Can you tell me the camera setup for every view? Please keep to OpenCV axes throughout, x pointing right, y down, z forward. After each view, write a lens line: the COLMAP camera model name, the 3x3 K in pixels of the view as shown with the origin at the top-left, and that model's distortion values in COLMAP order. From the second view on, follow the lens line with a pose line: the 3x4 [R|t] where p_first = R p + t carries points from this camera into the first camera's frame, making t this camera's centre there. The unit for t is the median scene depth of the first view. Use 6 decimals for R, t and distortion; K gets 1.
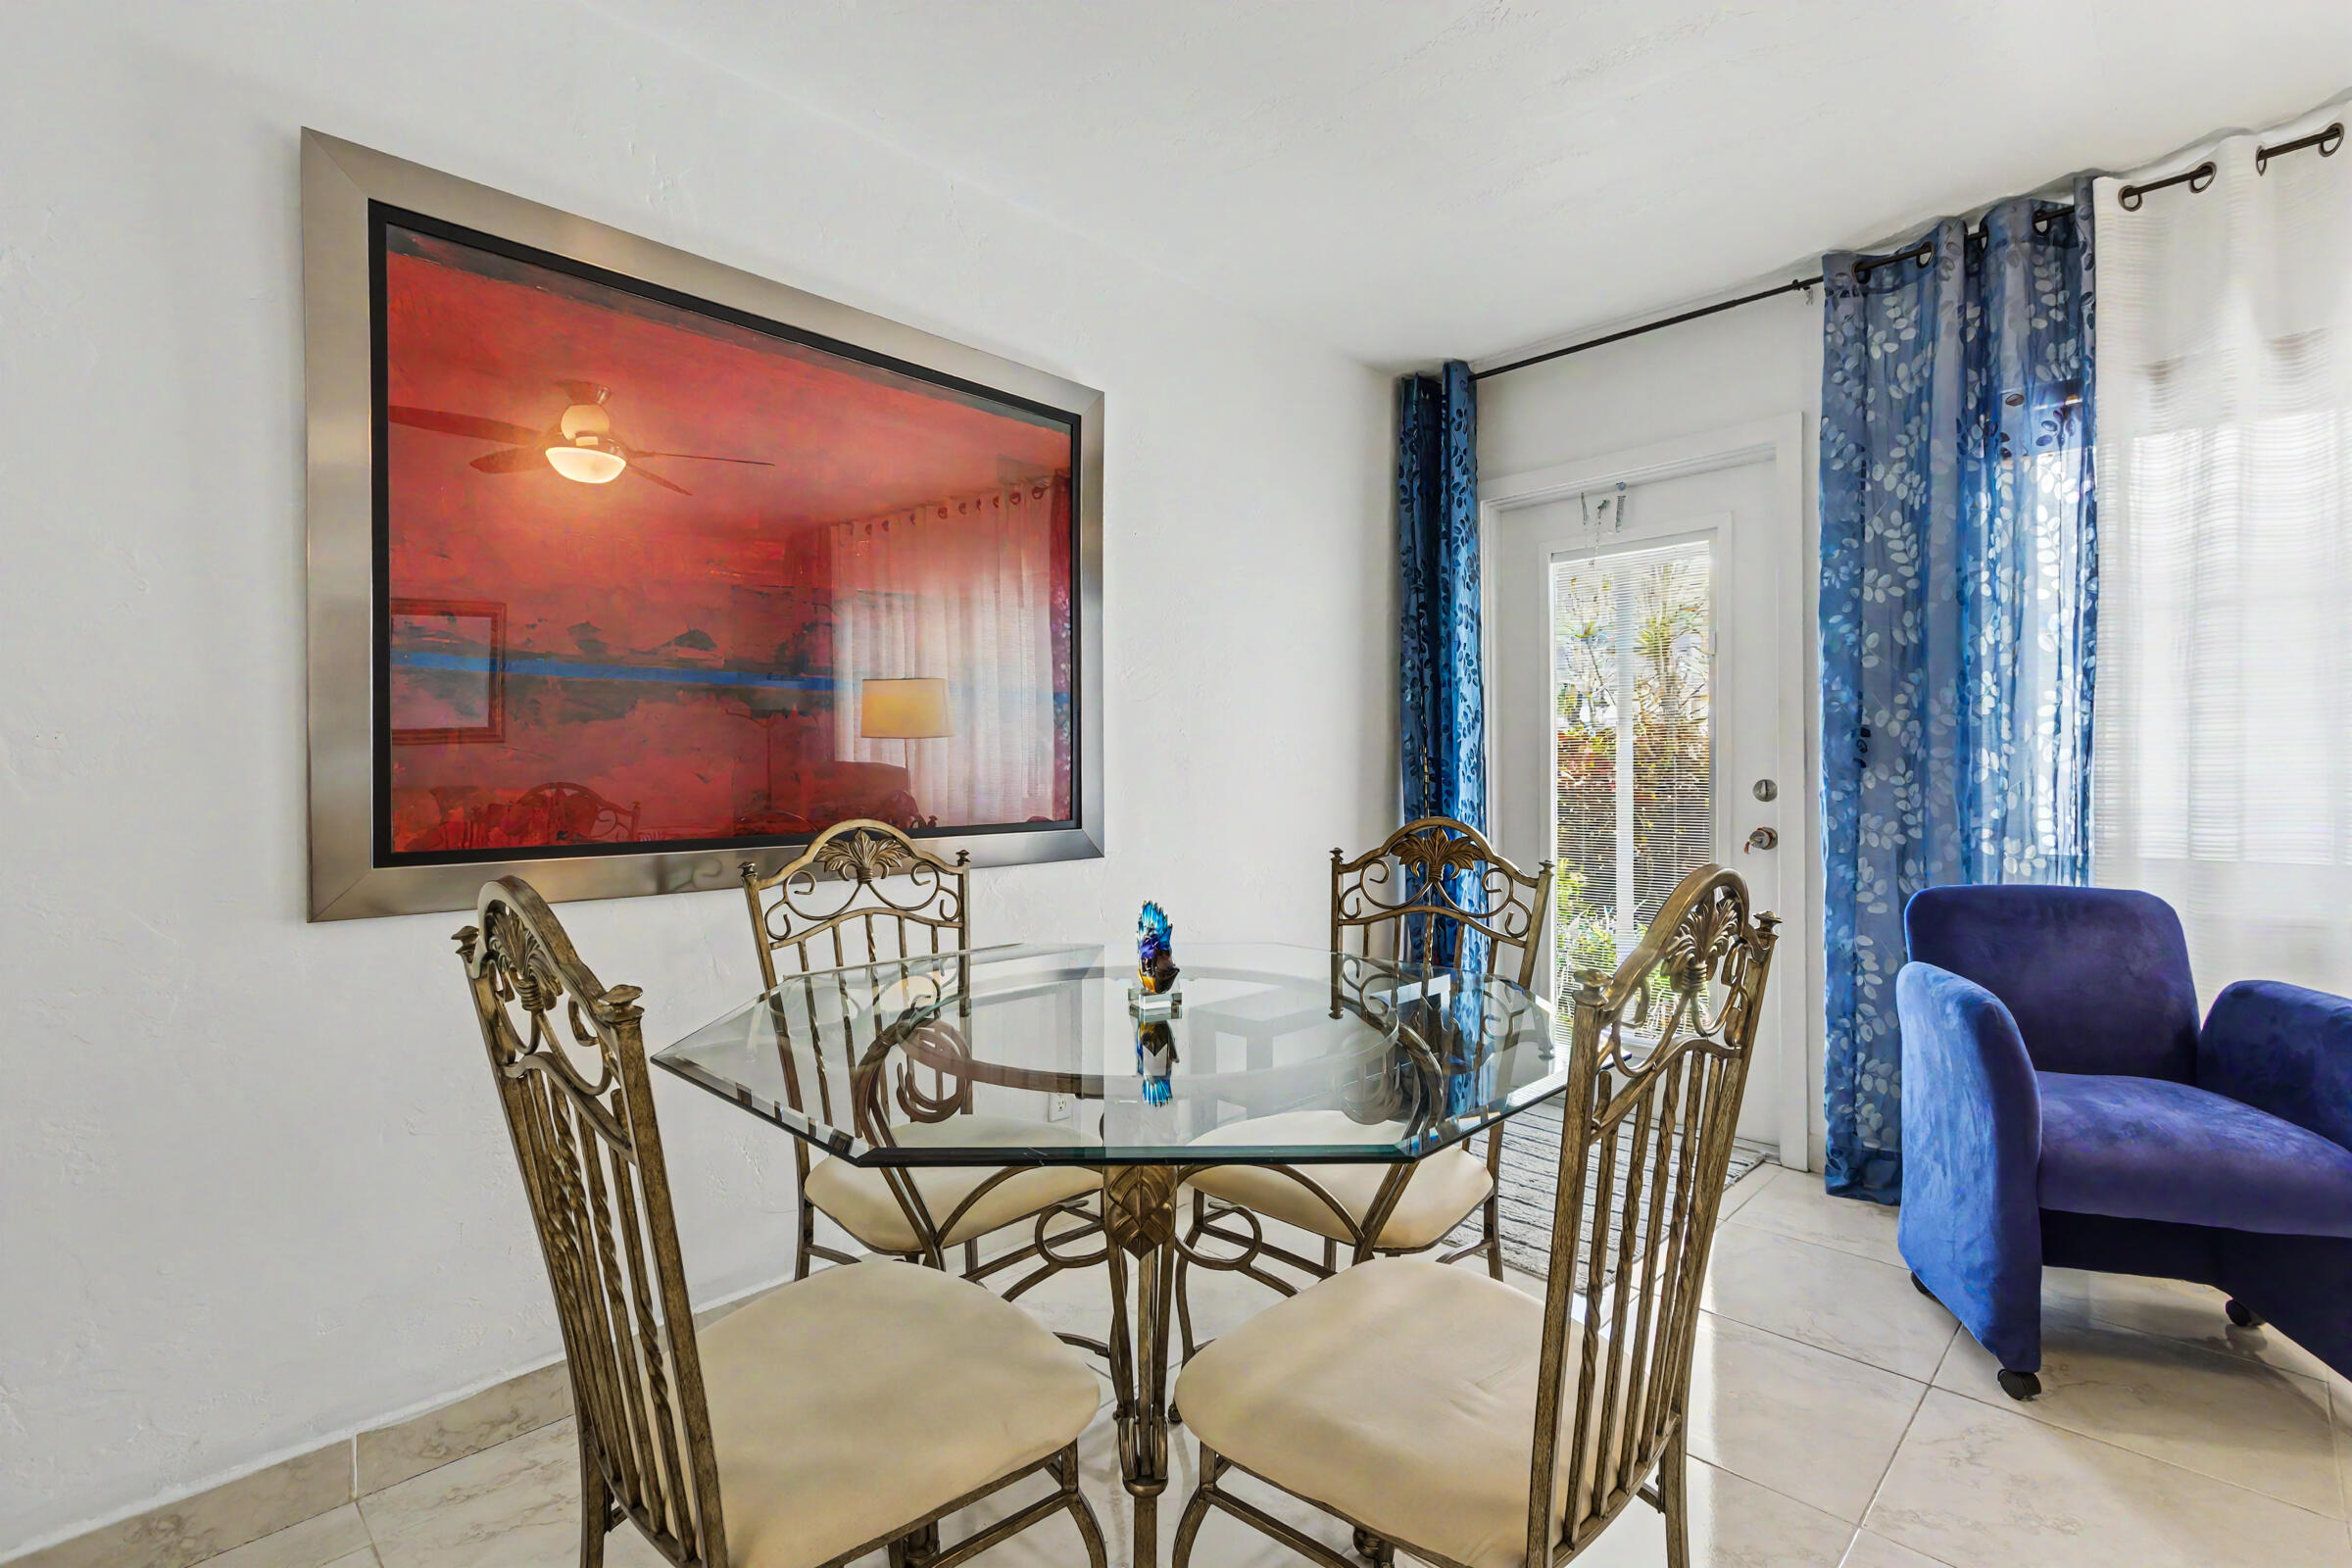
lens RADIAL K [[1081.4, 0, 1181.5], [0, 1081.4, 777.9], [0, 0, 1]] dist [0.003338, -0.000803]
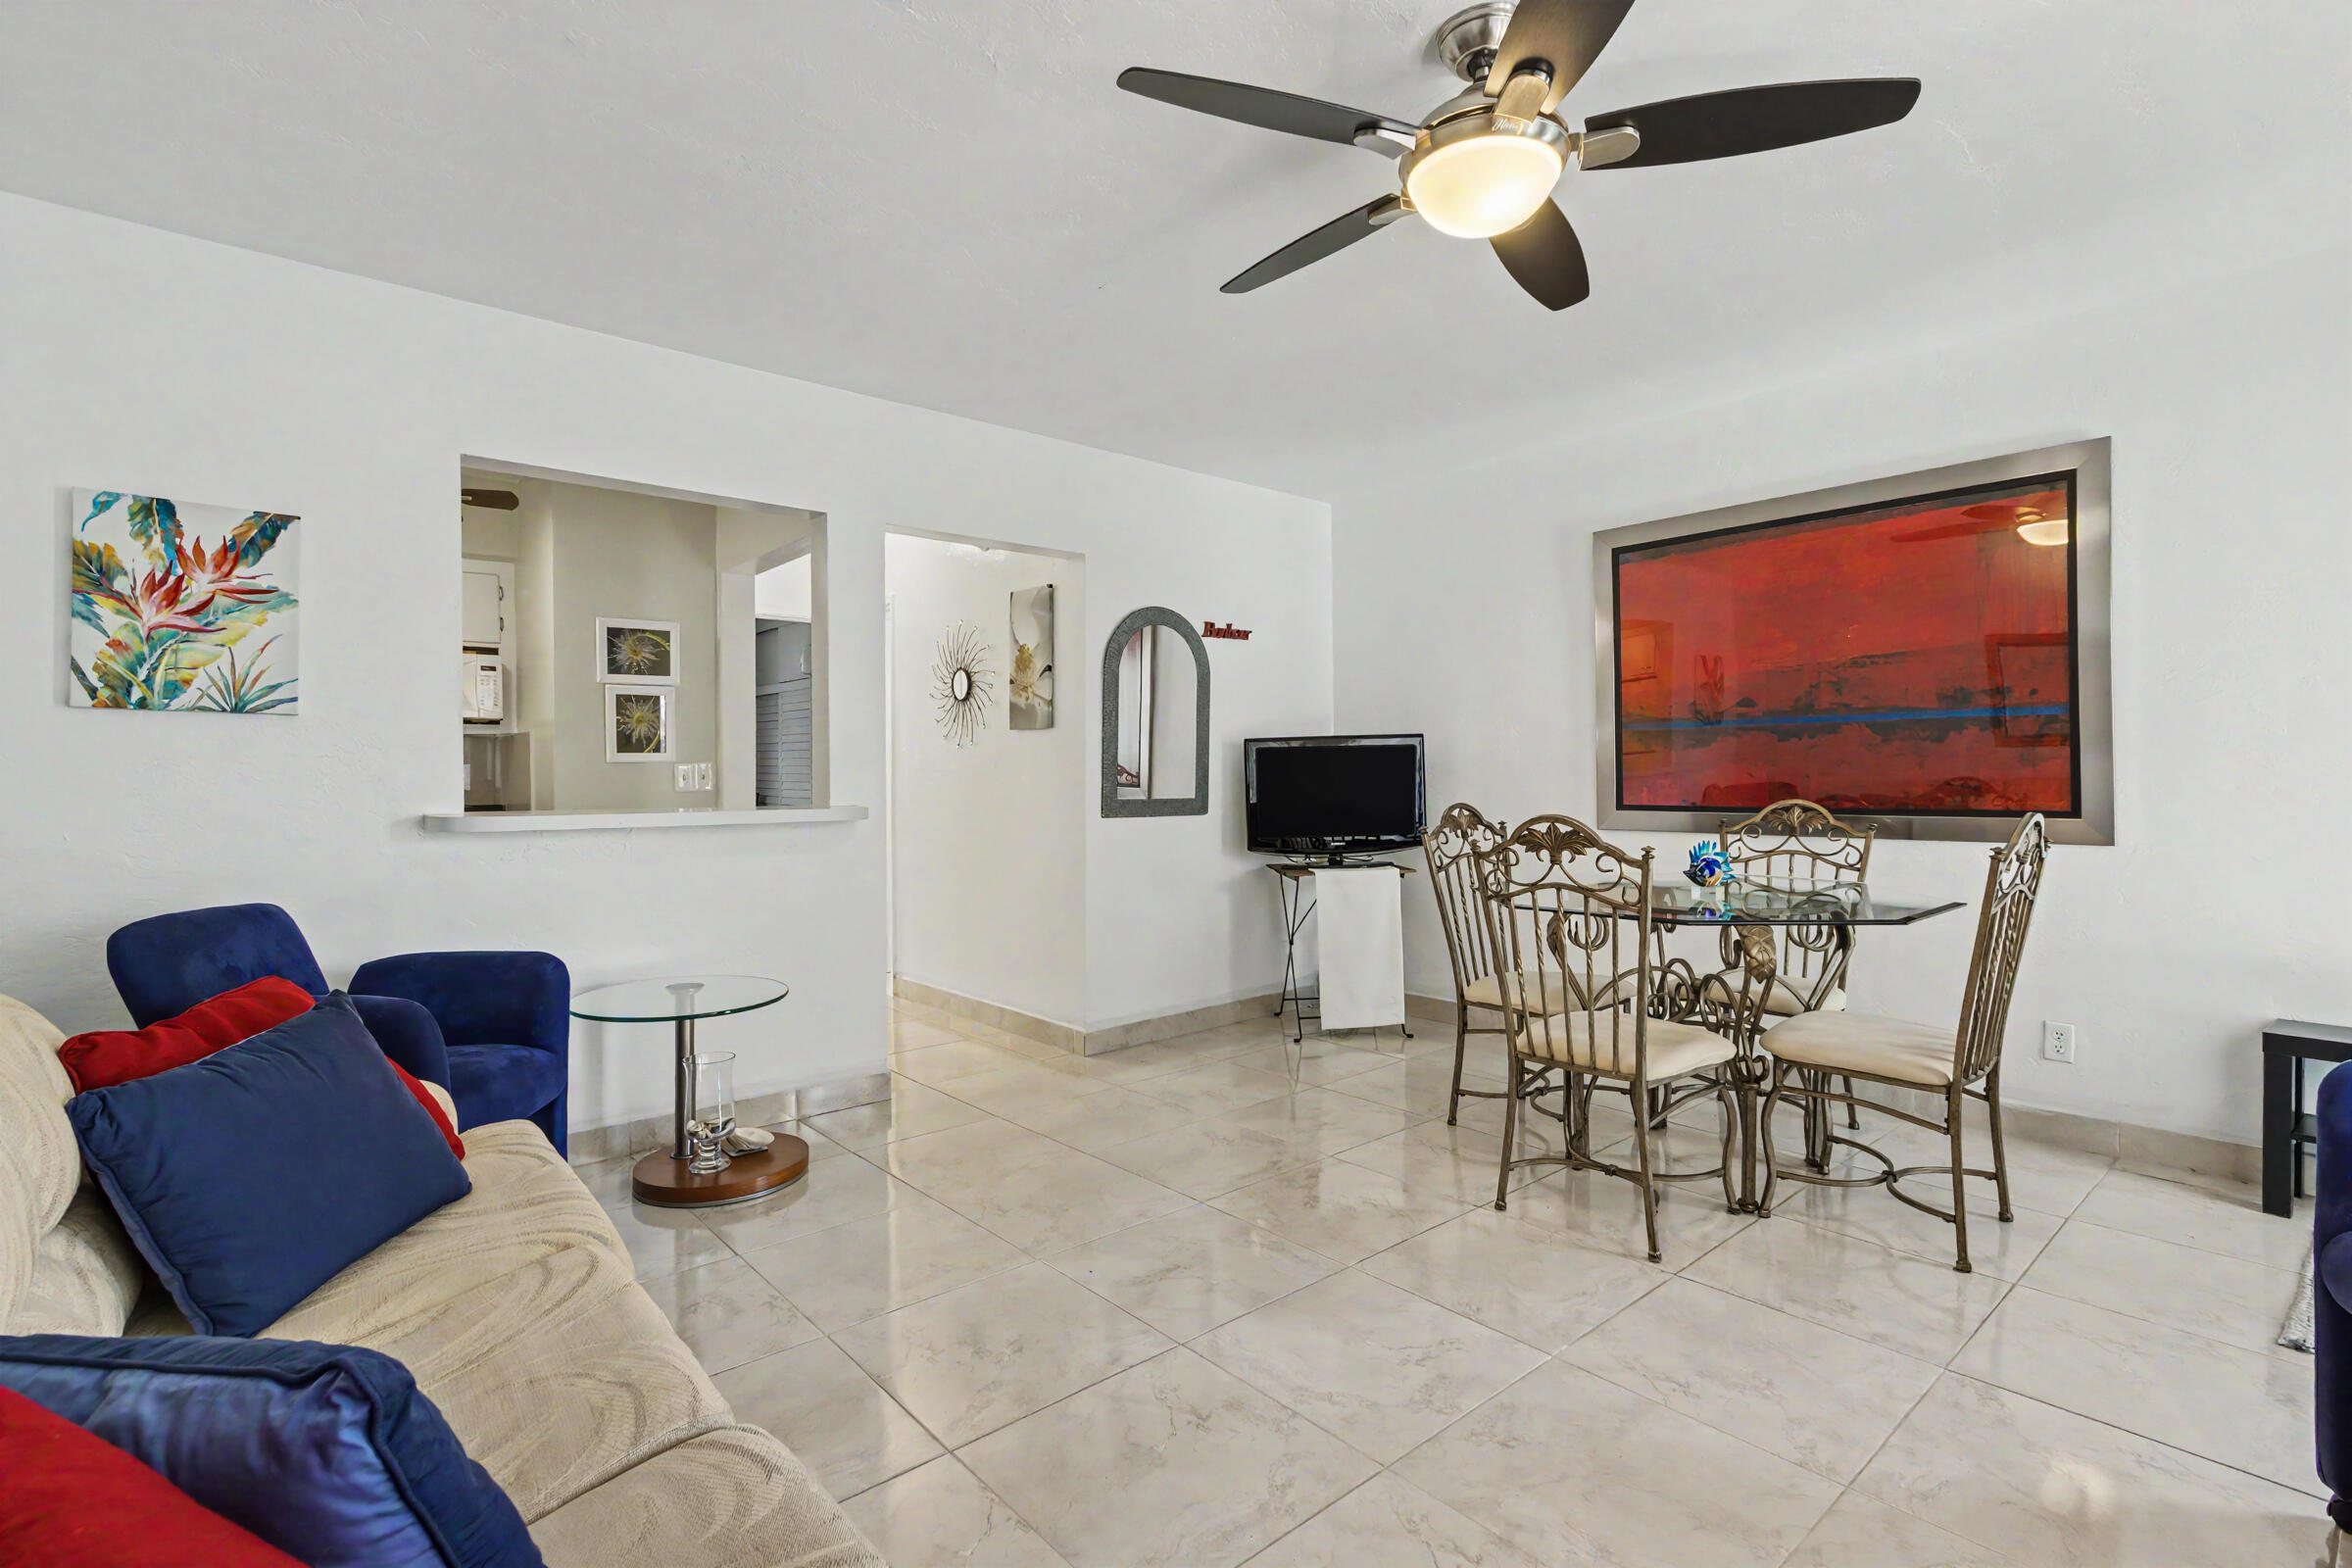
lens RADIAL K [[1070.7, 0, 1194.0], [0, 1070.7, 769.2], [0, 0, 1]] dist [-0.002222, -0.000520]
pose [[-0.080984, 0.001292, -0.996715, 1.161435], [0.004636, 0.999989, 0.000920, -0.012751], [0.996705, -0.004547, -0.080989, 0.136059]]
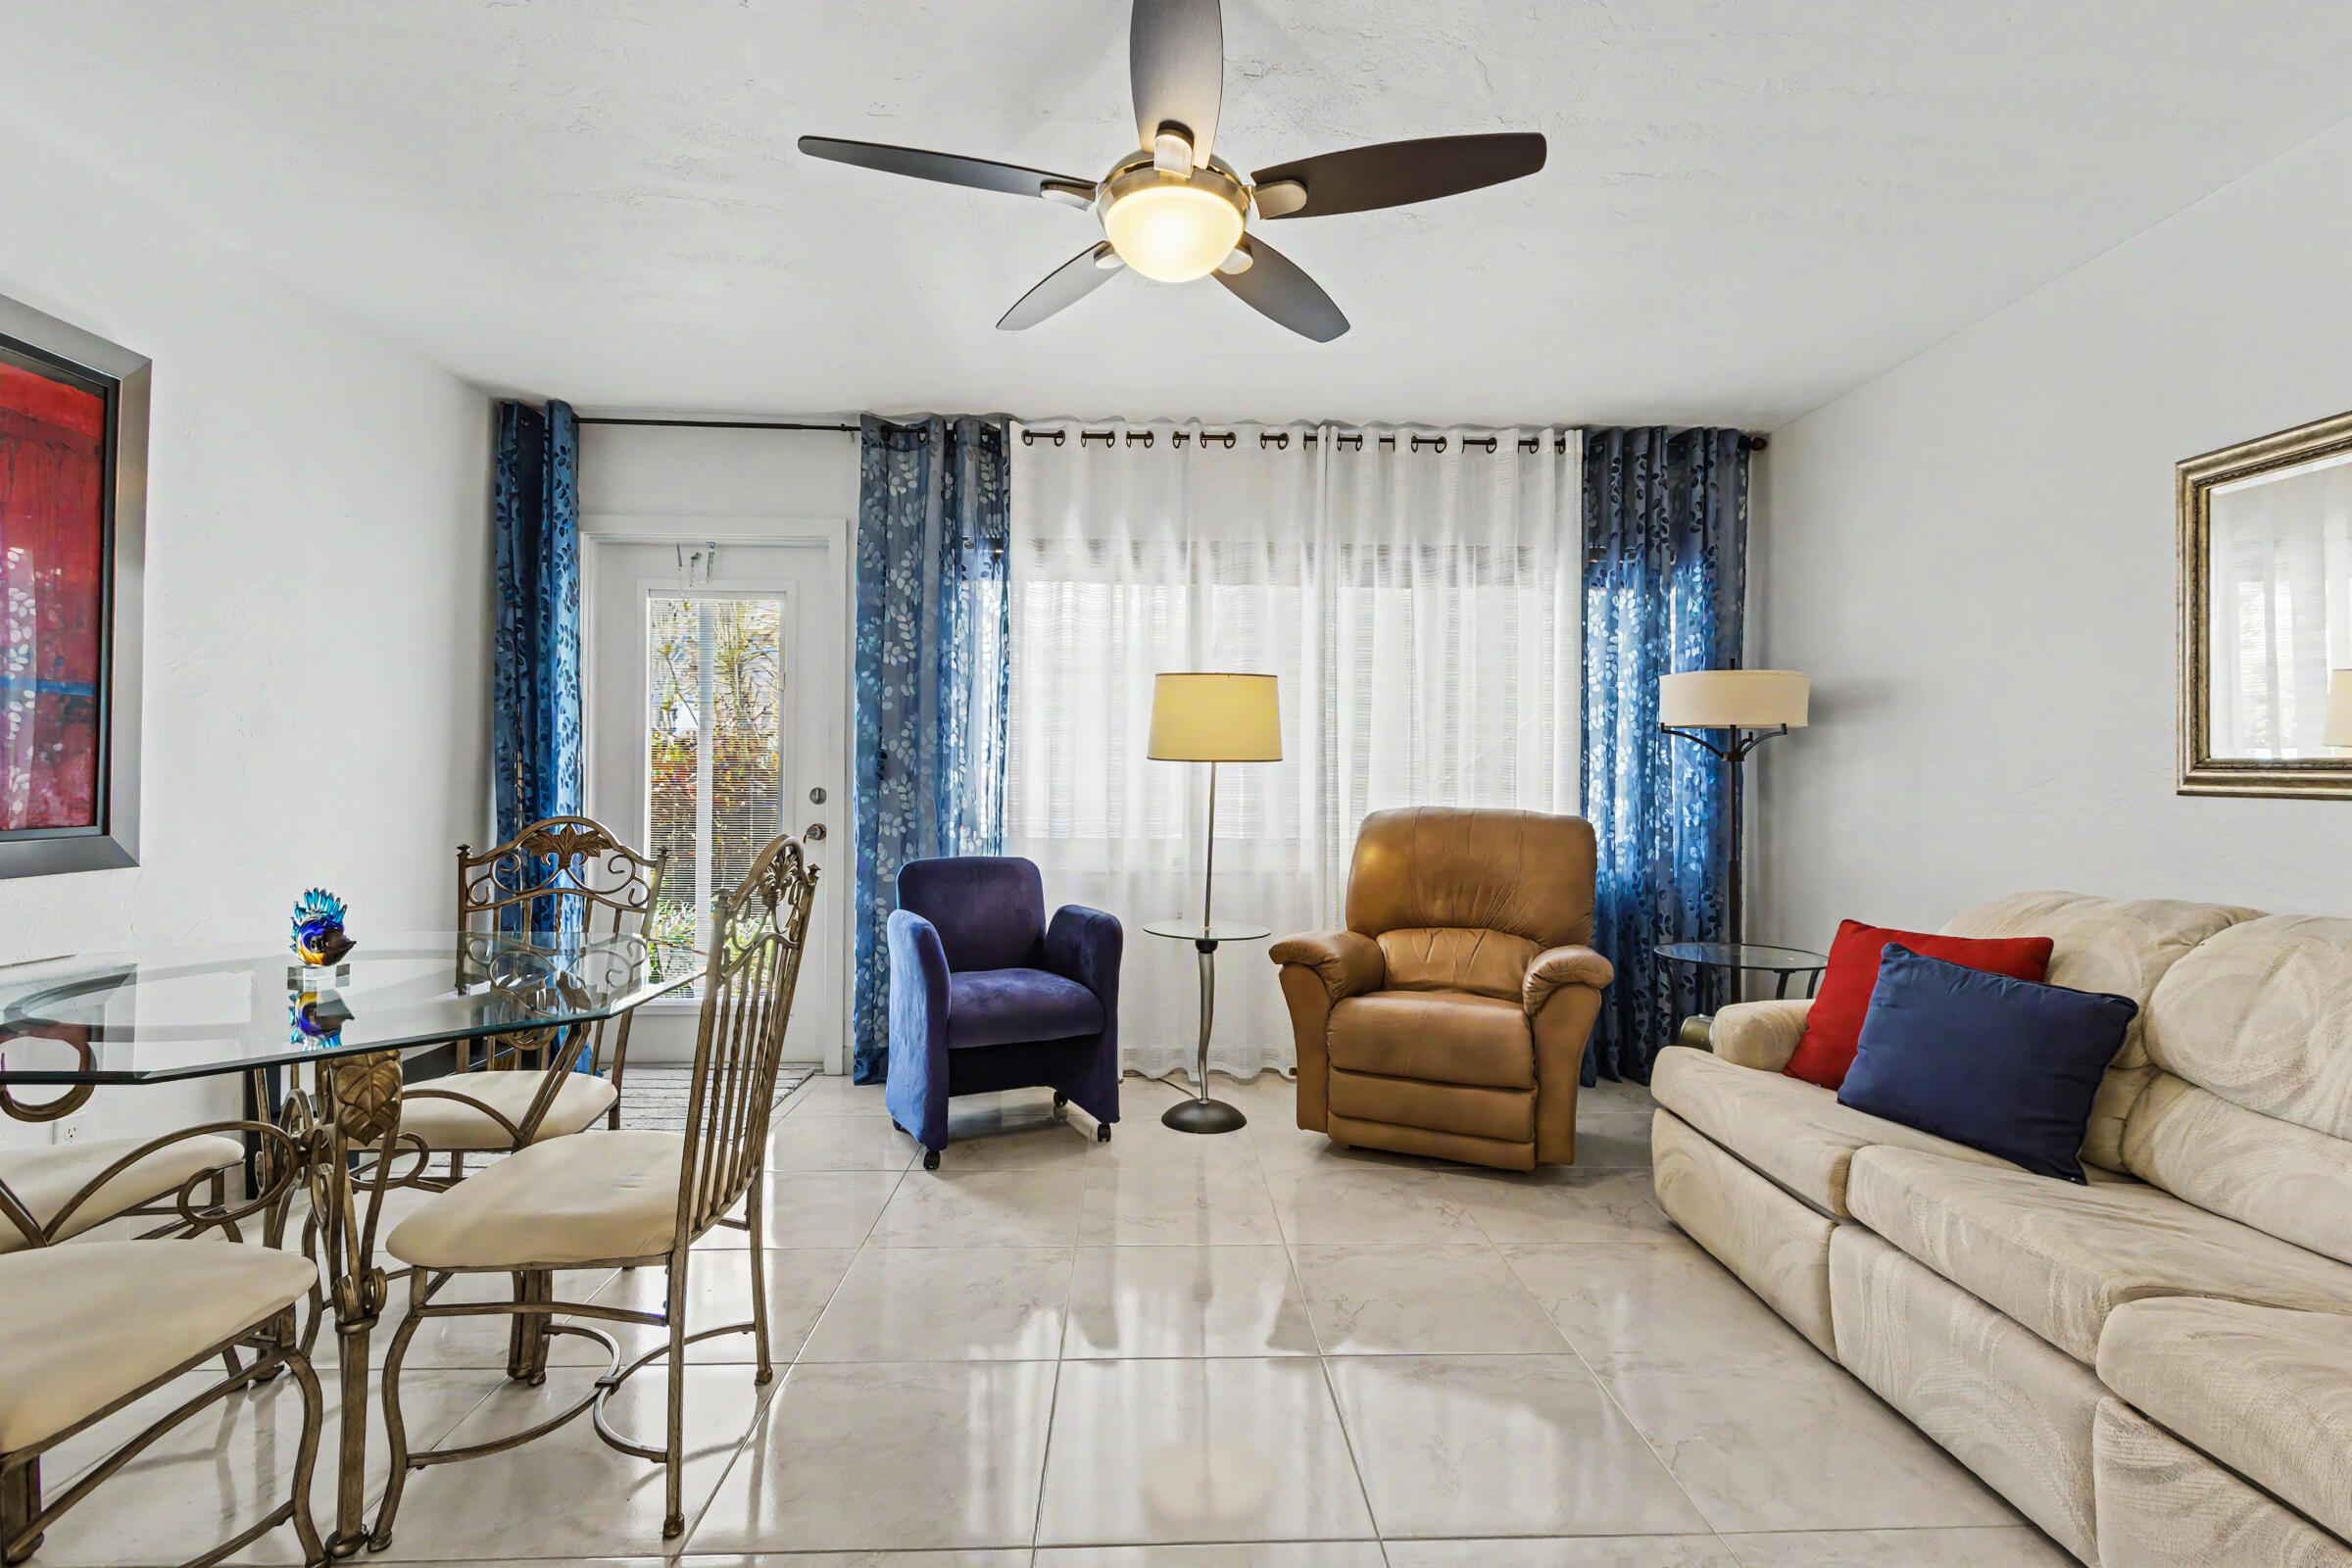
lens RADIAL K [[1073.8, 0, 1183.6], [0, 1073.8, 779.1], [0, 0, 1]] dist [0.003134, -0.000662]
pose [[0.682746, 0.014896, 0.730504, -0.139455], [-0.011045, 0.999888, -0.010067, -0.000695], [-0.730573, -0.001195, 0.682834, -0.270880]]
